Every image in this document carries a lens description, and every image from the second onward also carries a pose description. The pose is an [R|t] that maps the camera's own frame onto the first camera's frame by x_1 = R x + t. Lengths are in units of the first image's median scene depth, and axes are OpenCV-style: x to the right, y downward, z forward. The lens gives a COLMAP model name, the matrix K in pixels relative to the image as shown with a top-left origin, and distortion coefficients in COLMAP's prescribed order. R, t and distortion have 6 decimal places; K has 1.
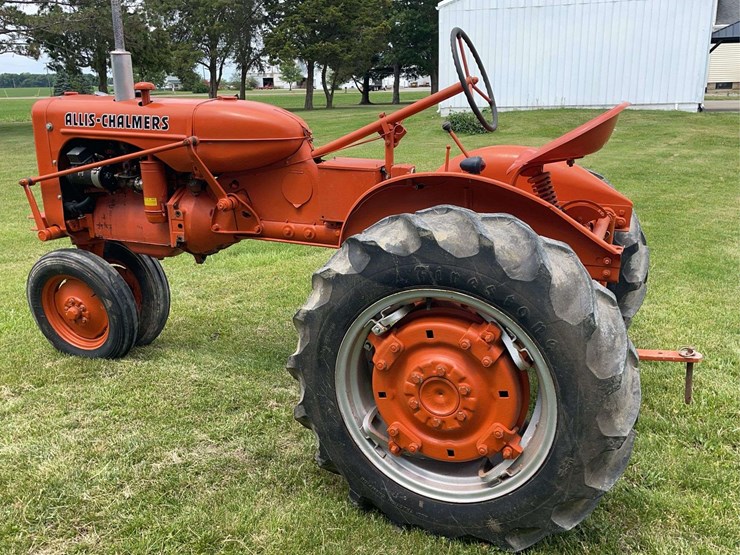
lens RADIAL K [[673.4, 0, 372.4], [0, 673.4, 276.7], [0, 0, 1]] dist [0.104981, -0.135777]
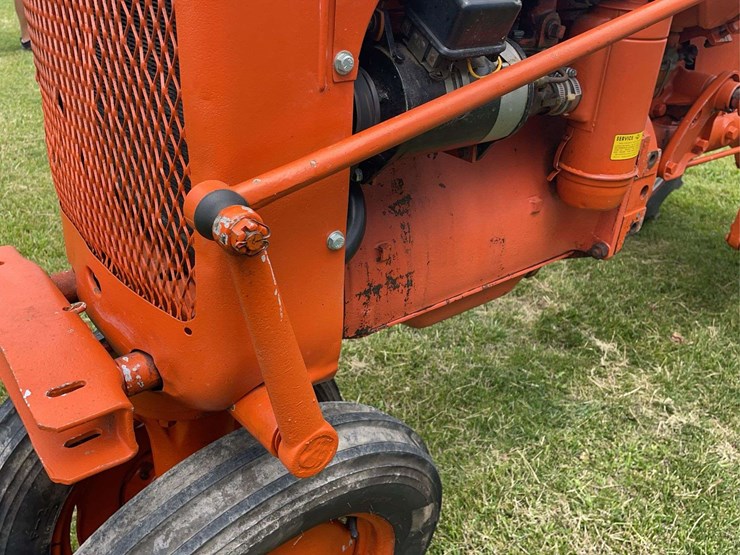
lens RADIAL K [[673.4, 0, 372.4], [0, 673.4, 276.7], [0, 0, 1]] dist [0.104981, -0.135777]
pose [[0.467280, -0.392413, 0.792251, -0.979073], [0.178732, 0.919527, 0.350037, -0.278037], [-0.865855, -0.021965, 0.499813, 1.423056]]
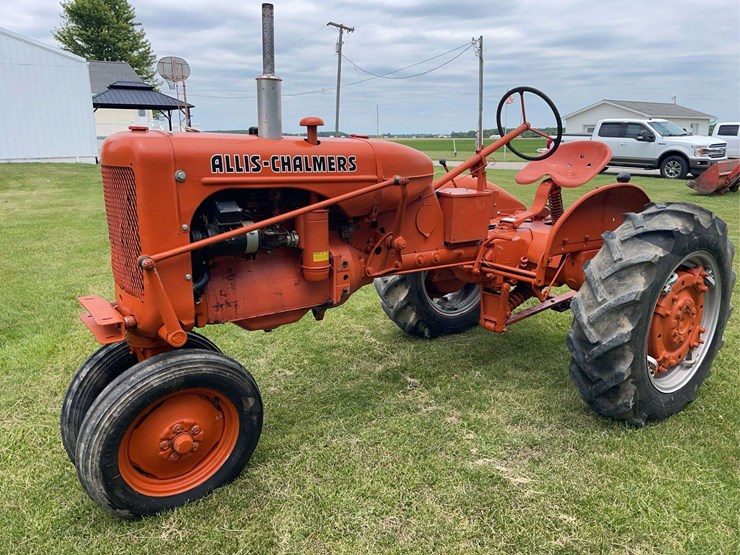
lens RADIAL K [[562.6, 0, 372.3], [0, 562.6, 280.9], [0, 0, 1]] dist [0.087673, -0.111377]
pose [[0.507130, -0.194123, 0.839724, -1.347364], [0.225742, 0.970208, 0.087957, -0.193141], [-0.831781, 0.144955, 0.535843, 0.861688]]
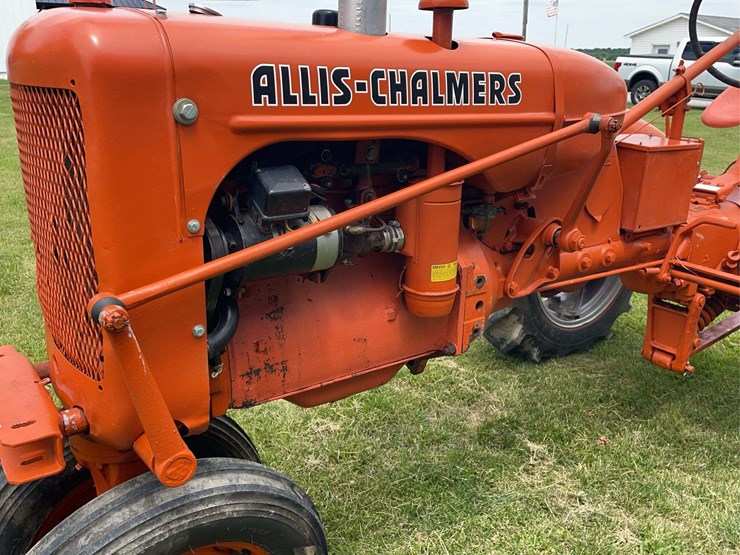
lens RADIAL K [[673.4, 0, 372.4], [0, 673.4, 276.7], [0, 0, 1]] dist [0.104981, -0.135777]
pose [[0.514591, -0.238967, 0.823463, -1.071667], [0.206484, 0.966652, 0.151486, -0.275451], [-0.832202, 0.092079, 0.546774, 1.206399]]
